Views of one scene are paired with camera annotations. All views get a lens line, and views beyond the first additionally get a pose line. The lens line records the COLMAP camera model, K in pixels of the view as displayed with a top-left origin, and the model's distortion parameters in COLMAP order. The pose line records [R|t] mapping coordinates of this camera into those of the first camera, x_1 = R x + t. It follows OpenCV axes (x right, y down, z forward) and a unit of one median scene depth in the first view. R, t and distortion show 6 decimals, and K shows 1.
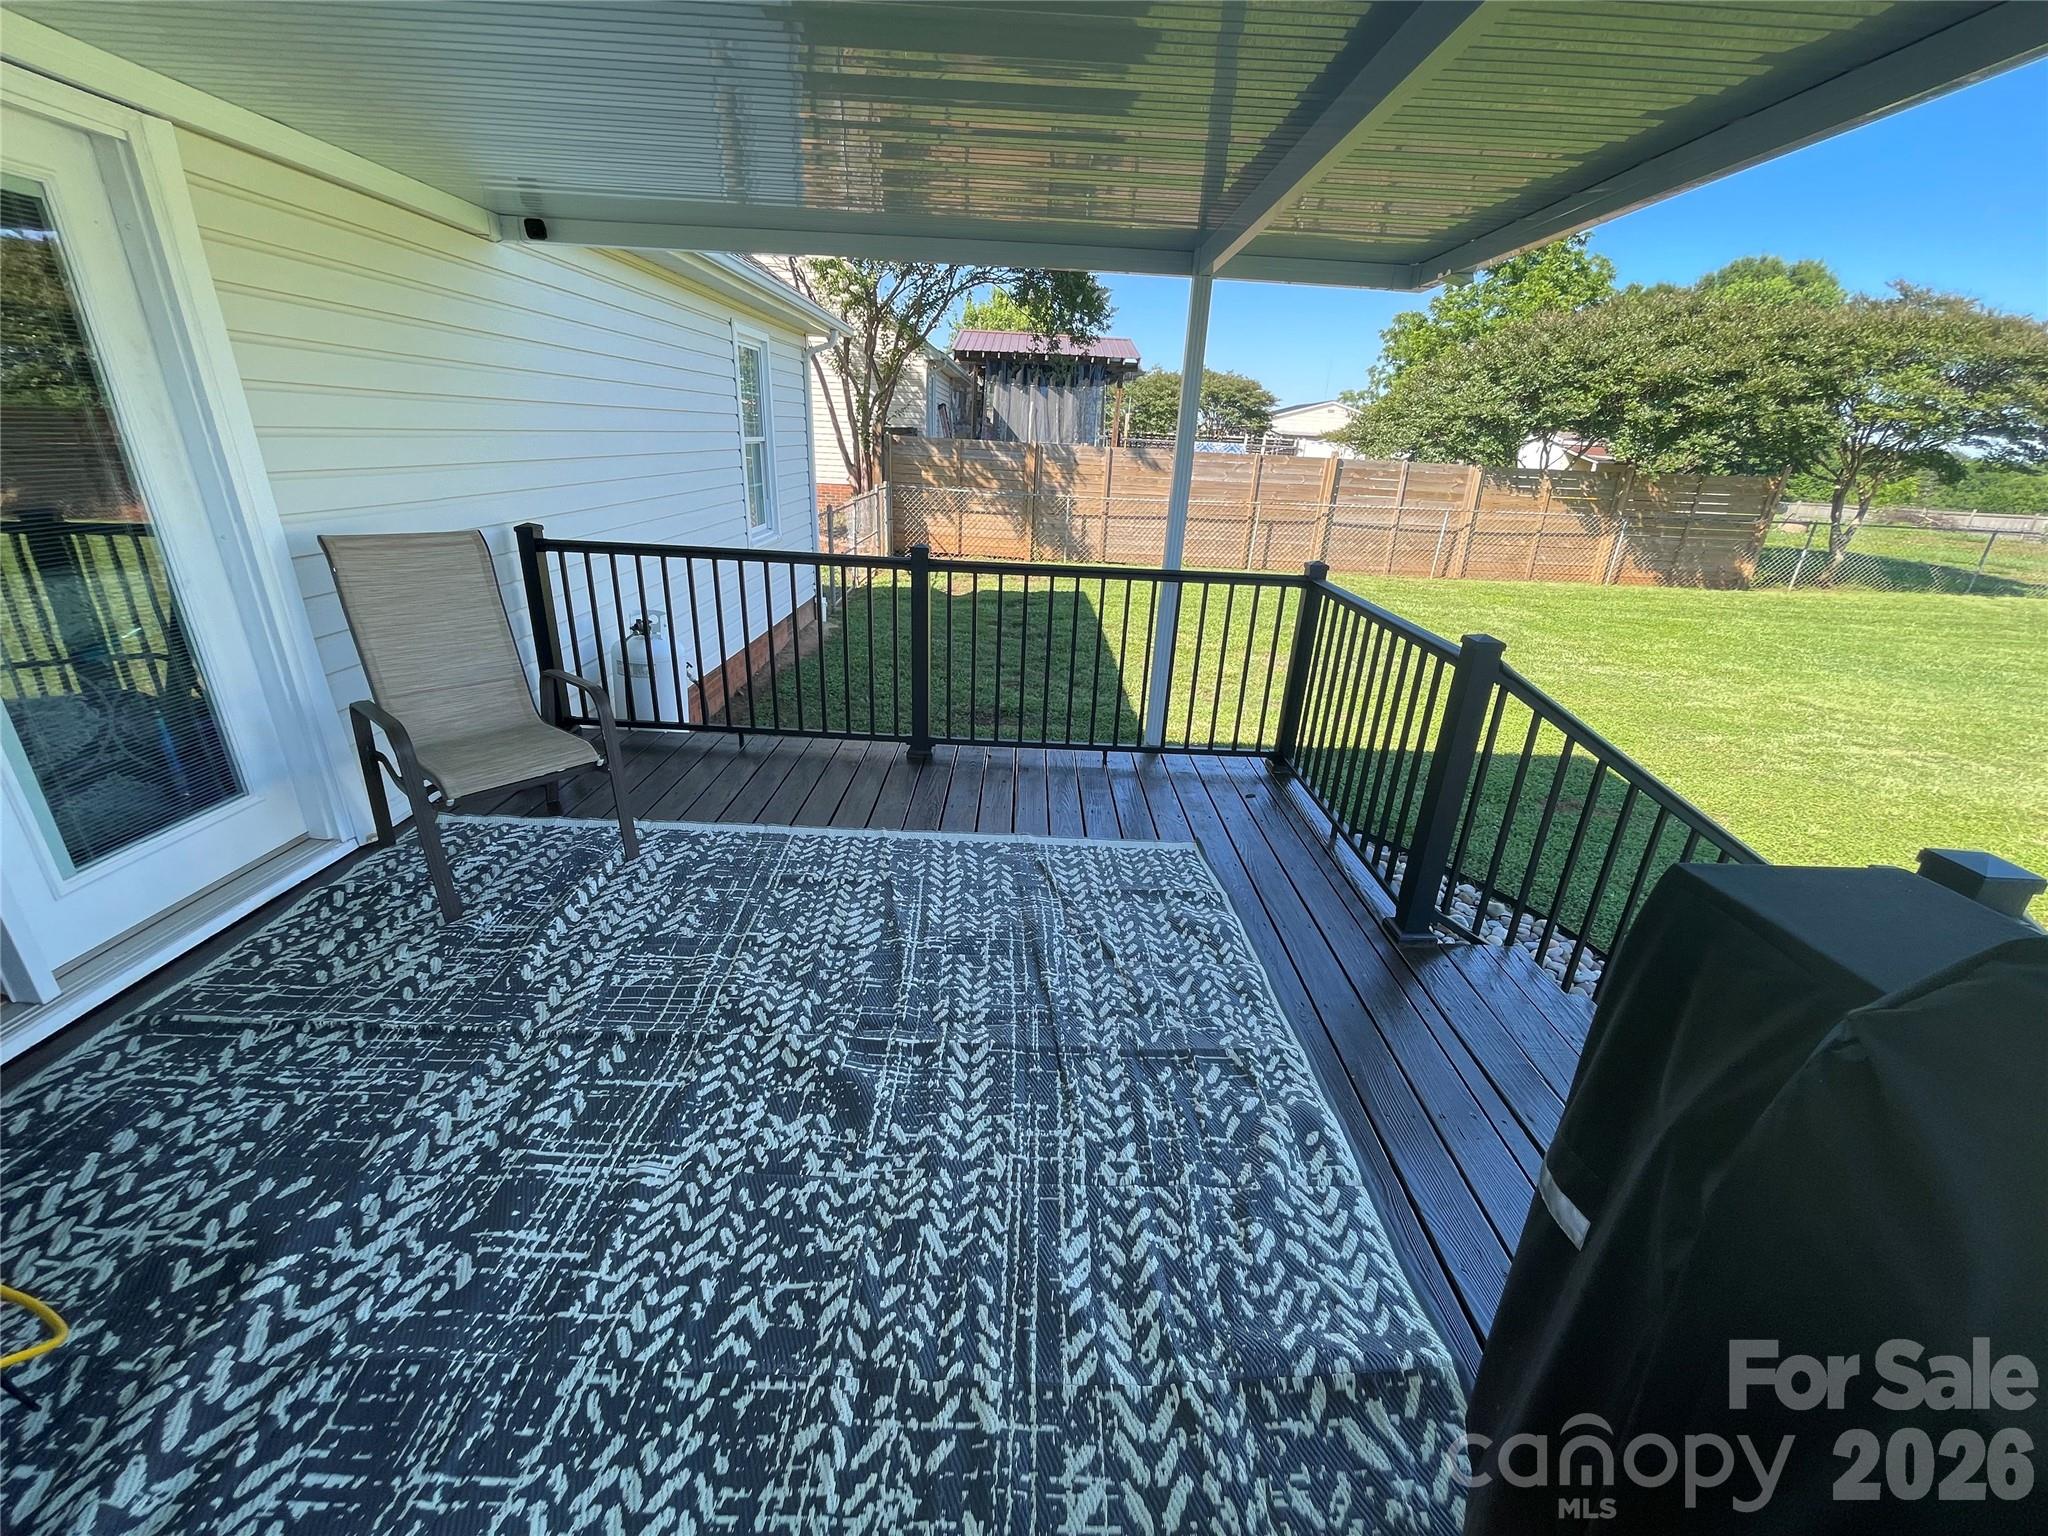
lens RADIAL K [[828.0, 0, 1024.0], [0, 828.0, 768.0], [0, 0, 1]] dist [-0.000221, -0.000147]
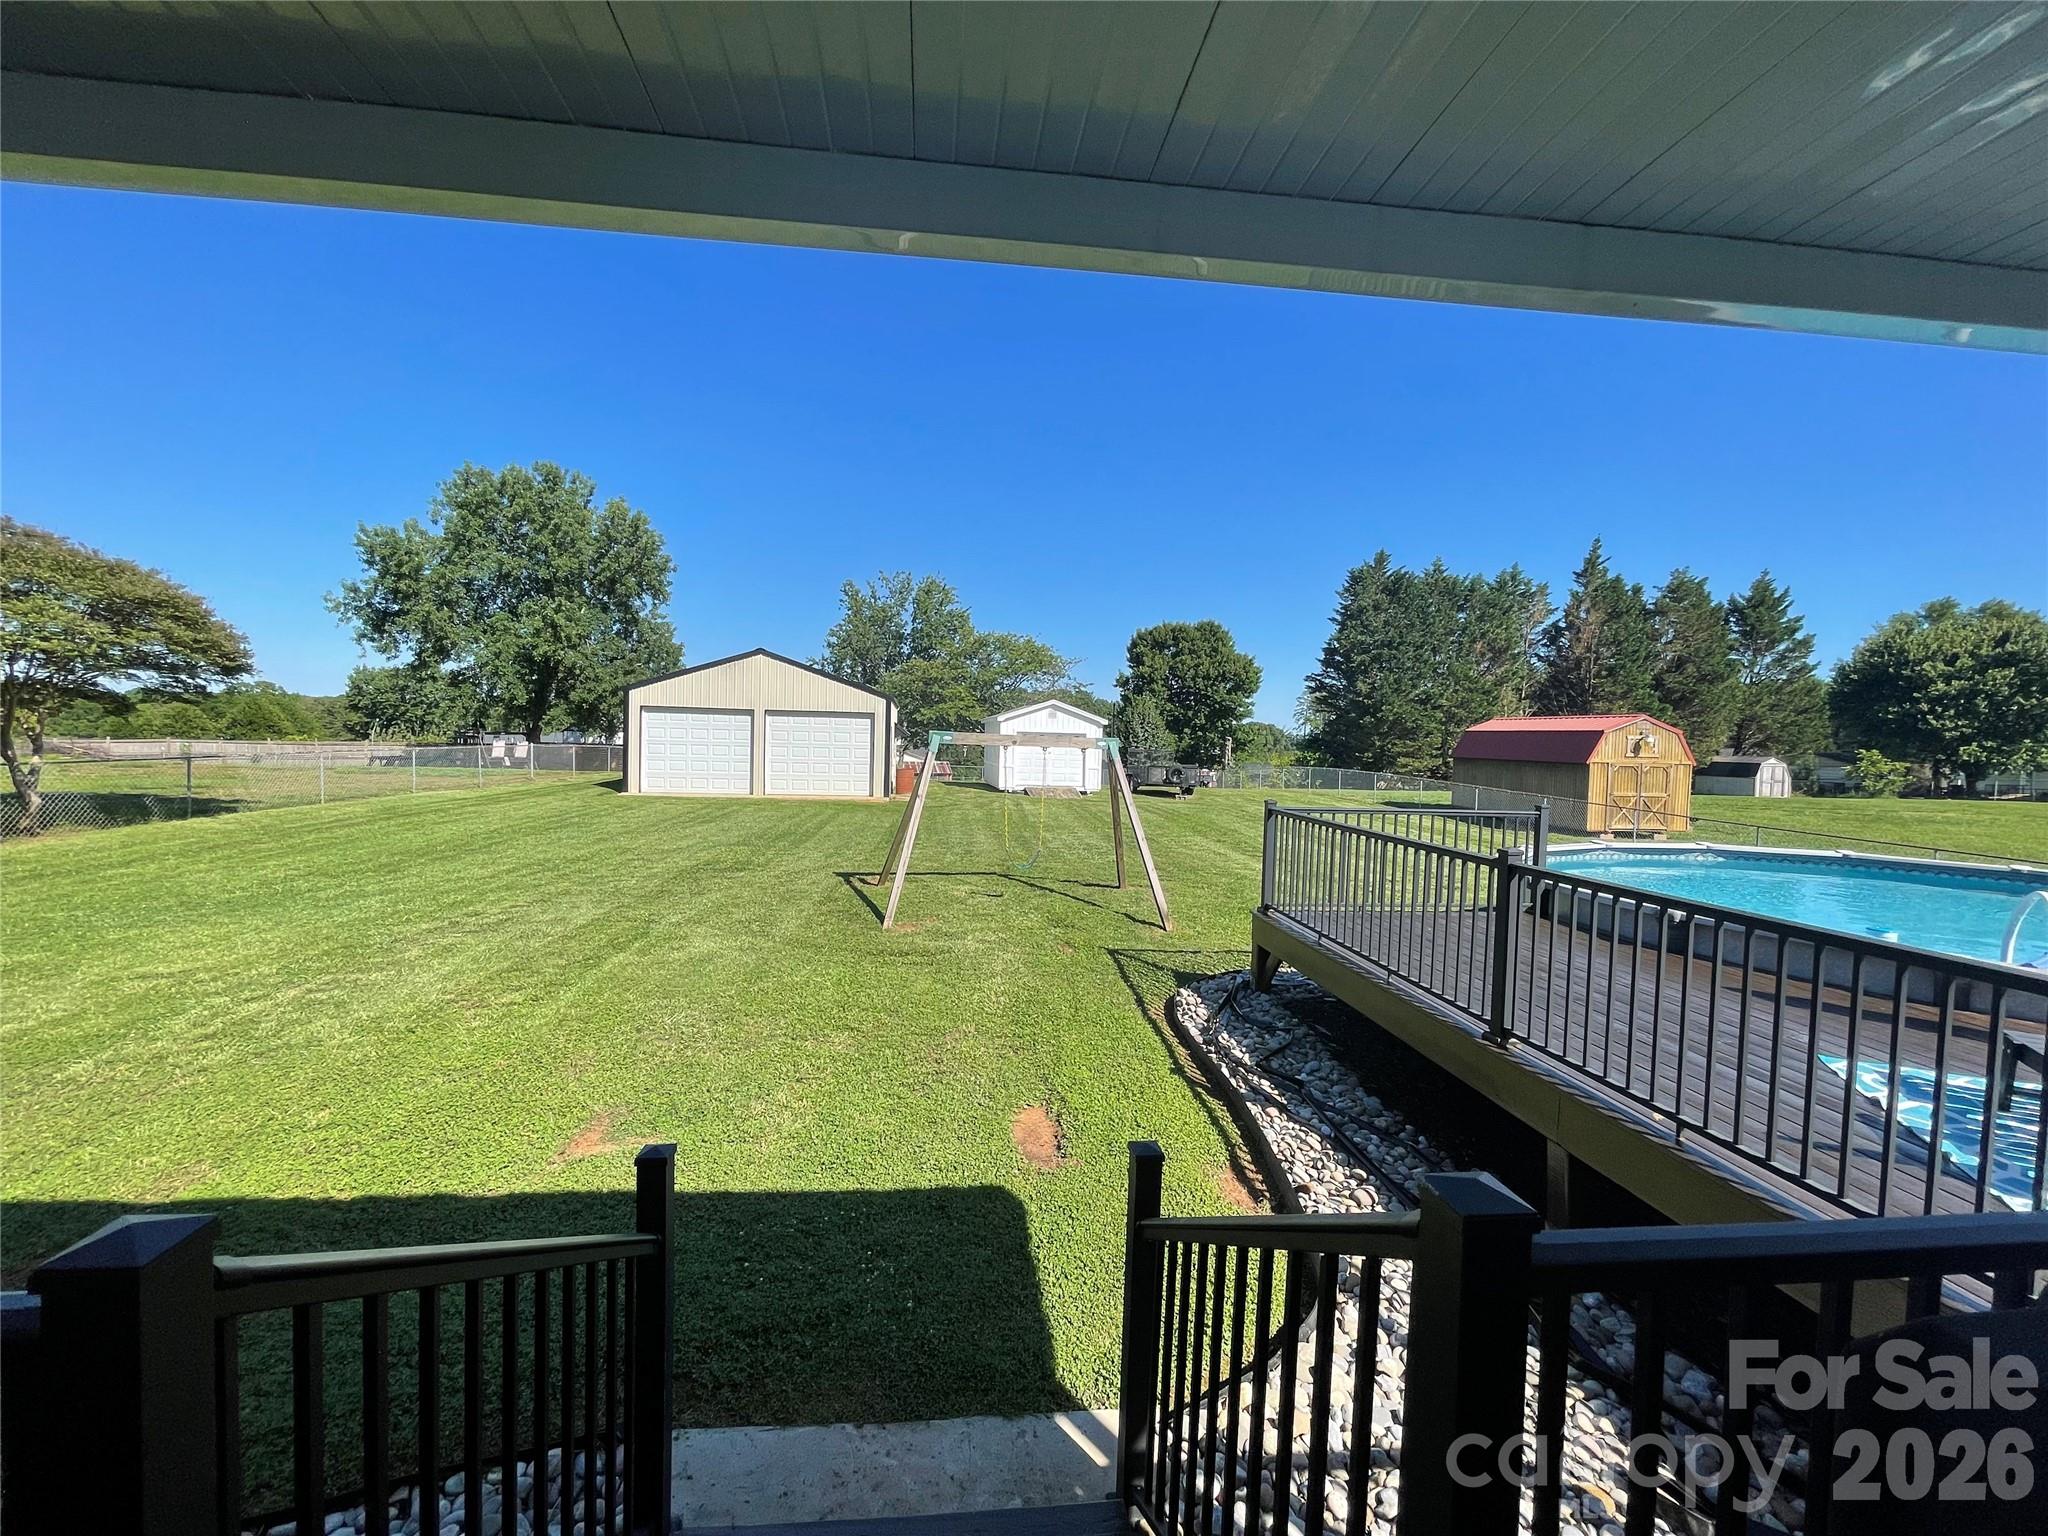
lens RADIAL K [[828.0, 0, 1024.0], [0, 828.0, 768.0], [0, 0, 1]] dist [-0.000221, -0.000147]
pose [[-0.105982, -0.089745, 0.990310, 0.035610], [0.345915, 0.930388, 0.121334, -0.036898], [-0.932261, 0.355422, -0.067560, 0.097271]]
